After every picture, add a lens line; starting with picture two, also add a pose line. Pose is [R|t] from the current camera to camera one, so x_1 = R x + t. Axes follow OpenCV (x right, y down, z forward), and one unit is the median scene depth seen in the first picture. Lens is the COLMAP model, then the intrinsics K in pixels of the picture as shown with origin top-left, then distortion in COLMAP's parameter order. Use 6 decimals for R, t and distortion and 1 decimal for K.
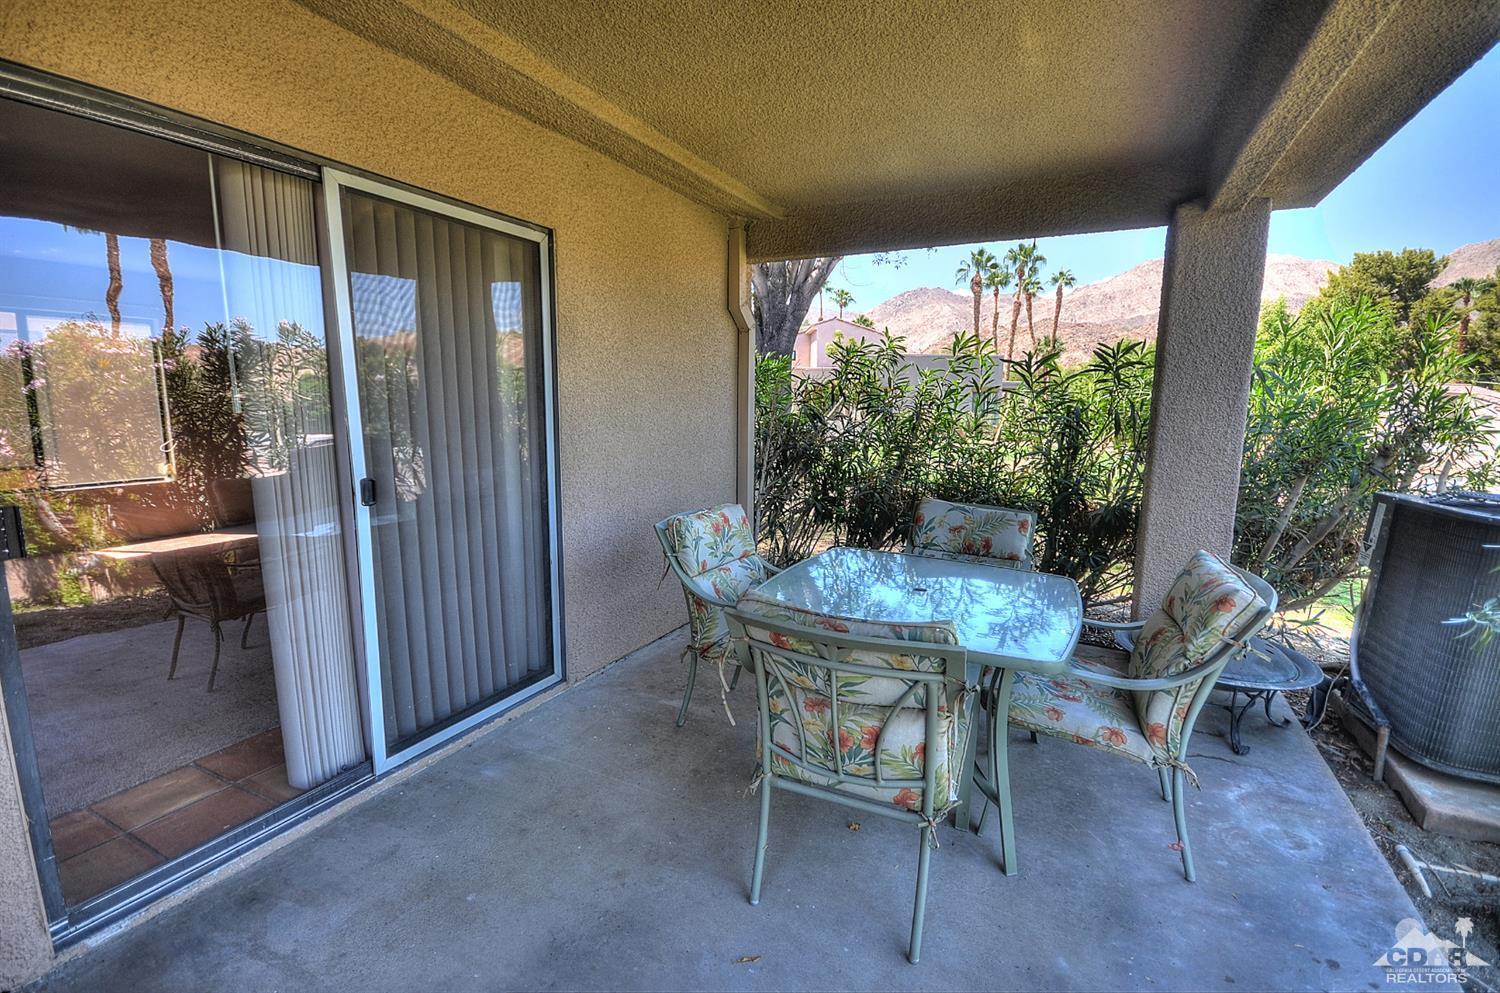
lens RADIAL K [[663.1, 0, 753.2], [0, 663.1, 499.8], [0, 0, 1]] dist [0.024496, -0.018681]
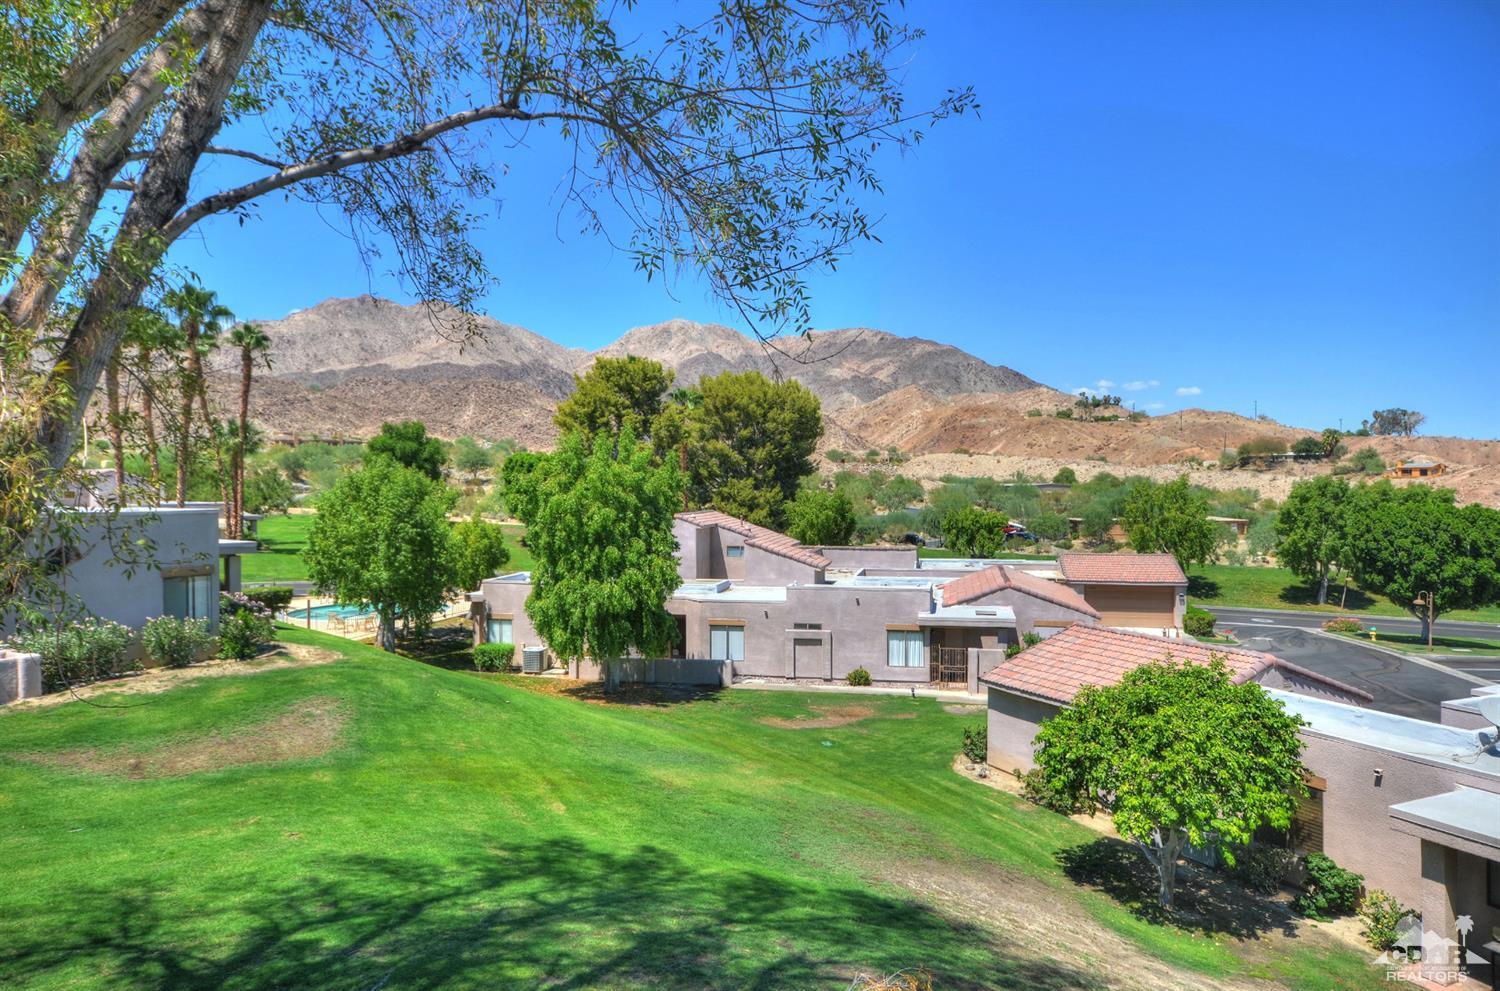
lens RADIAL K [[984.0, 0, 750.0], [0, 984.0, 495.5], [0, 0, 1]] dist [-0.013269, 0.084712]
pose [[0.609981, -0.020887, 0.792141, -0.012656], [0.127675, 0.989182, -0.072232, -0.068074], [-0.782063, 0.145196, 0.606049, 0.075141]]
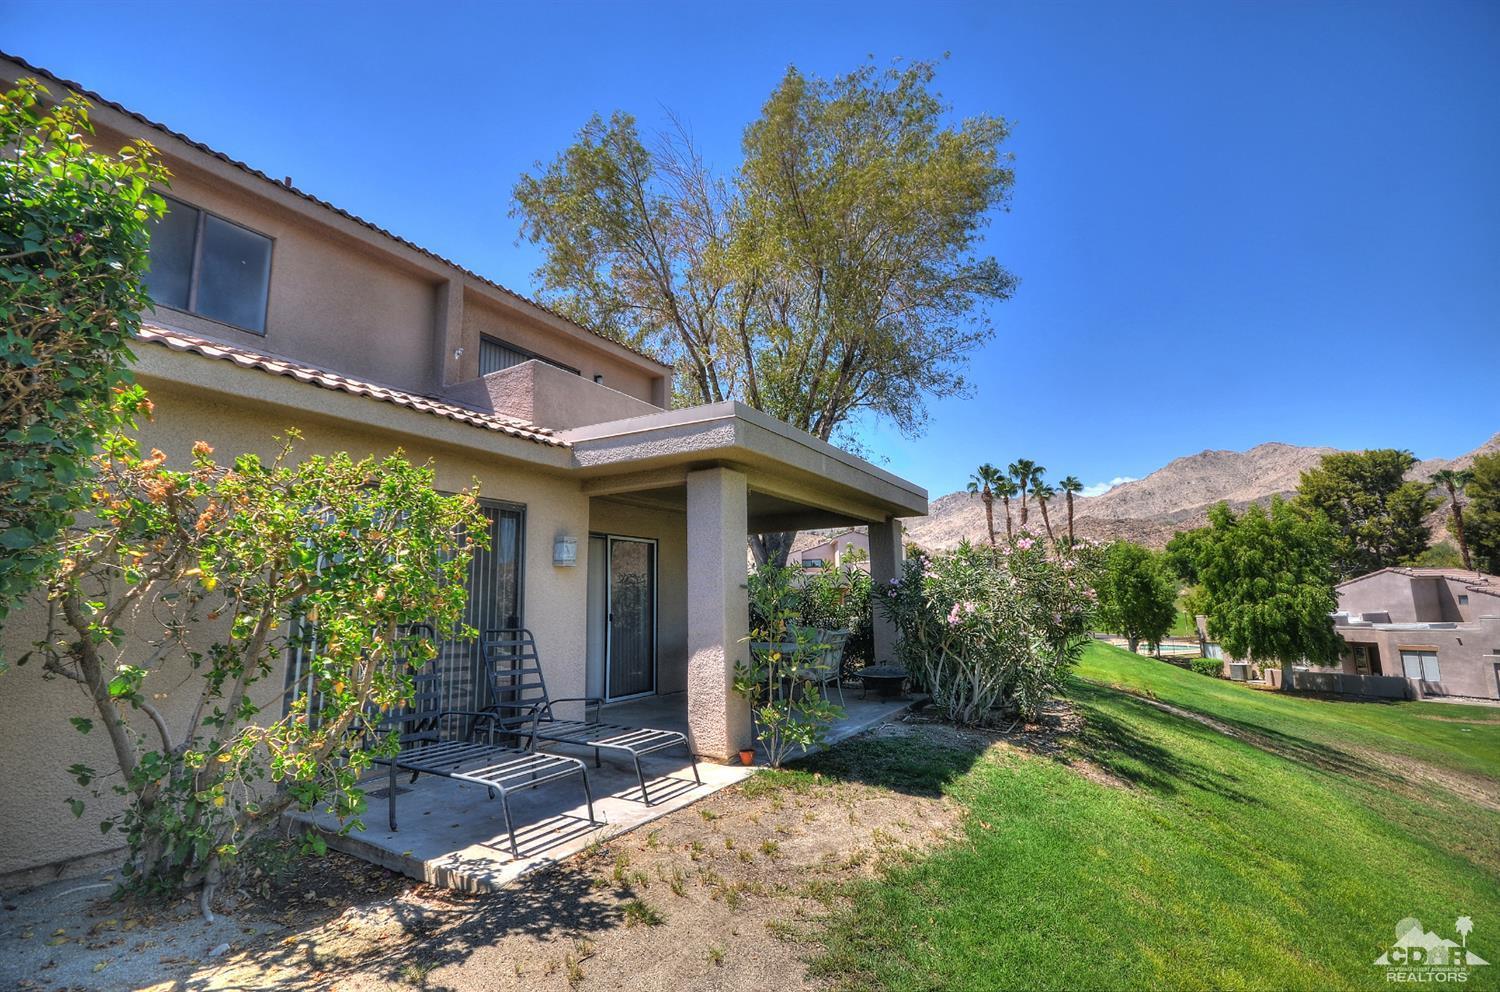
lens RADIAL K [[663.1, 0, 753.2], [0, 663.1, 499.3], [0, 0, 1]] dist [0.024496, -0.018681]
pose [[0.997048, -0.041690, -0.064472, 0.020211], [0.020173, 0.952480, -0.303934, 0.021407], [0.074079, 0.301736, 0.950509, -0.113021]]
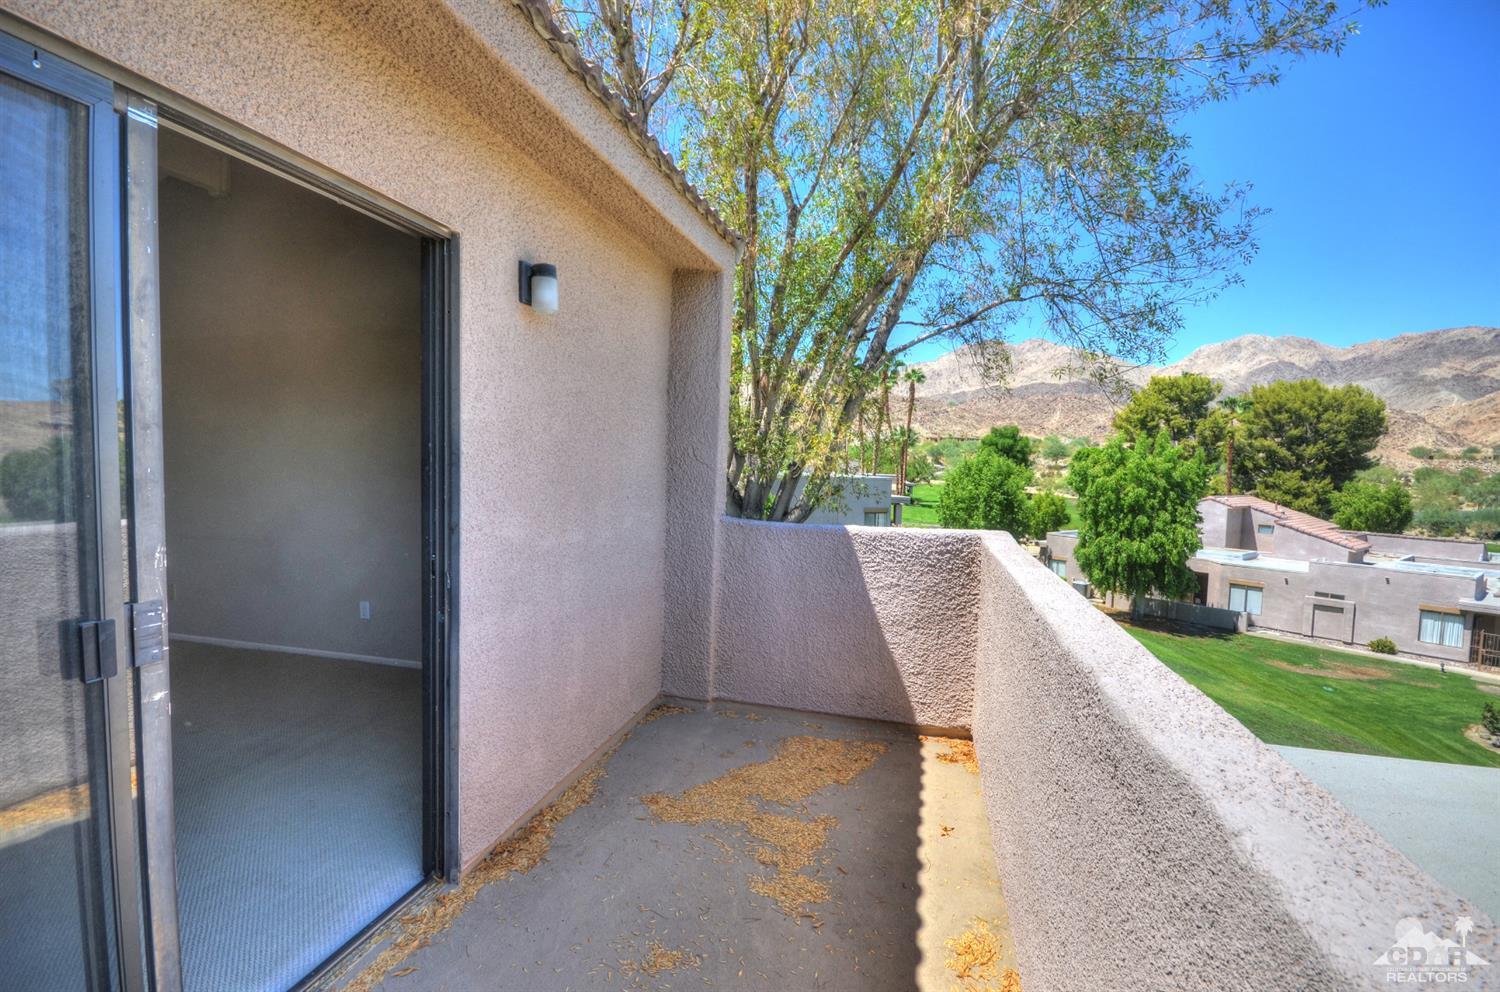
lens RADIAL K [[663.1, 0, 753.2], [0, 663.1, 499.3], [0, 0, 1]] dist [0.024496, -0.018681]
pose [[0.977341, 0.004360, 0.211625, -0.038648], [0.014561, 0.996035, -0.087767, -0.059041], [-0.211168, 0.088860, 0.973402, 0.015193]]
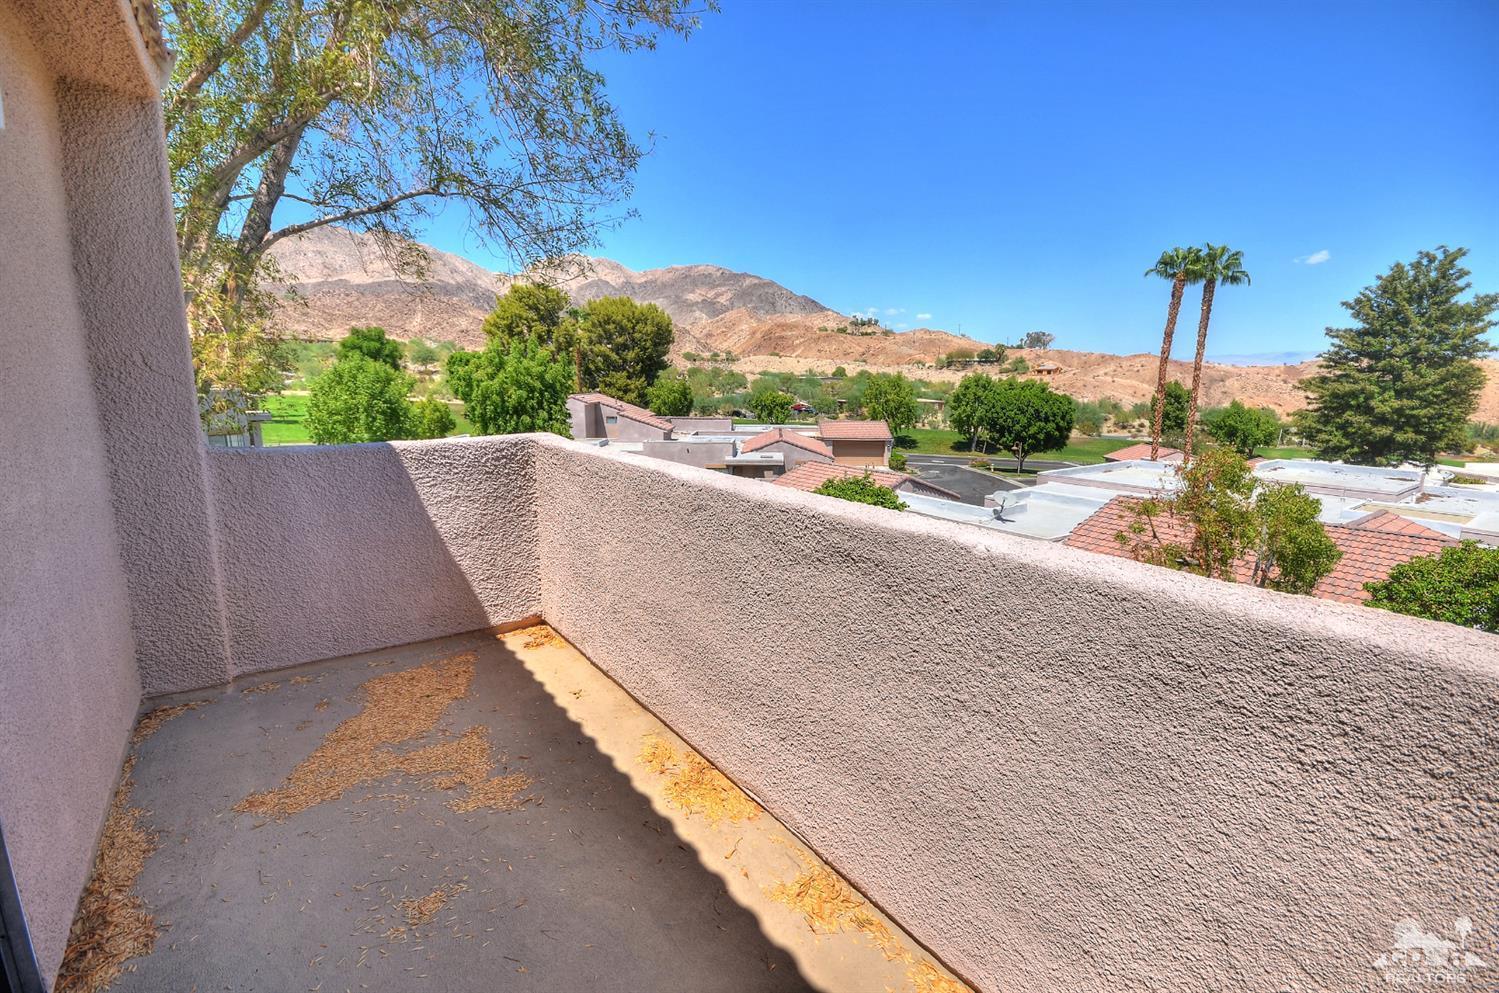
lens RADIAL K [[666.0, 0, 750.4], [0, 666.0, 500.0], [0, 0, 1]] dist [-0.001070, 0.000371]
pose [[0.463927, -0.168691, 0.869664, -0.054503], [0.131493, 0.983940, 0.120712, -0.059947], [-0.876060, 0.058353, 0.478658, 0.021601]]
